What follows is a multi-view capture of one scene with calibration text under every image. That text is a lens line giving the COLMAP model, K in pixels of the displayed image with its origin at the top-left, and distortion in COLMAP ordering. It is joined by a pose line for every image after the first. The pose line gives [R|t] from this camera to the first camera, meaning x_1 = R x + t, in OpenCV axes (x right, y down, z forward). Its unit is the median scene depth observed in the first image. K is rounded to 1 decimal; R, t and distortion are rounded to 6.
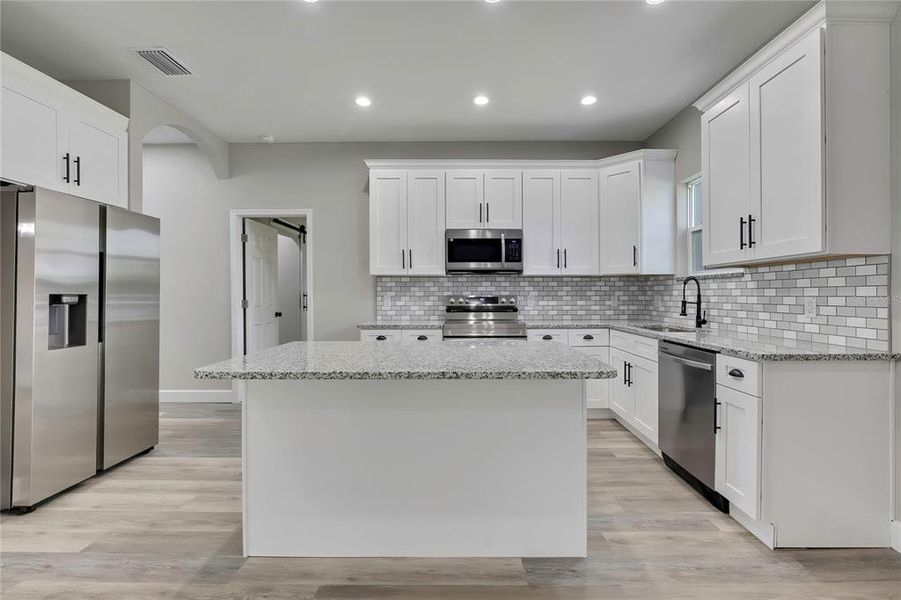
lens RADIAL K [[395.8, 0, 466.6], [0, 395.8, 290.3], [0, 0, 1]] dist [-0.009667, 0.001139]
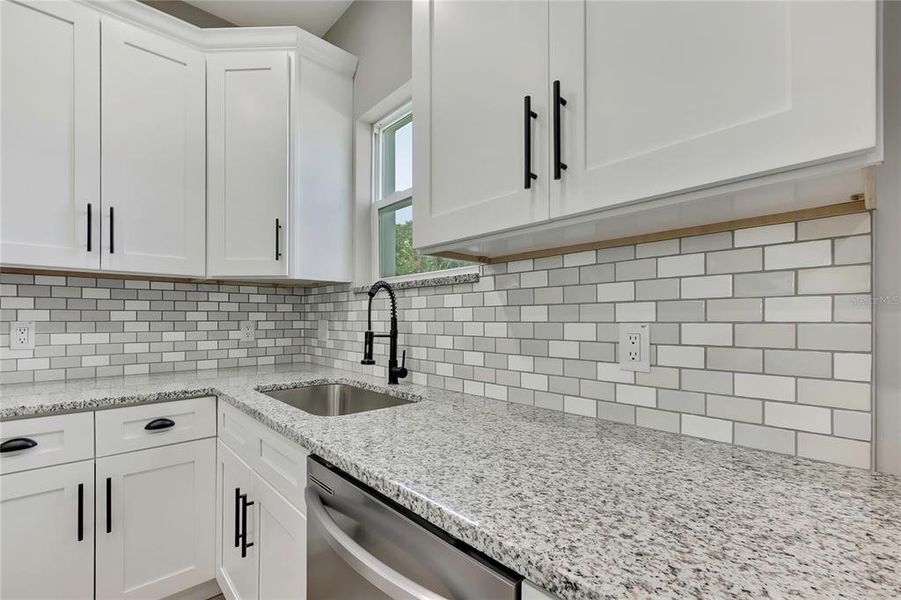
lens RADIAL K [[395.8, 0, 442.5], [0, 395.8, 320.7], [0, 0, 1]] dist [-0.009667, 0.001139]
pose [[0.755892, -0.002465, 0.654691, 0.263466], [-0.006767, 0.999910, 0.011577, 0.006186], [-0.654661, -0.013182, 0.755808, 0.501440]]
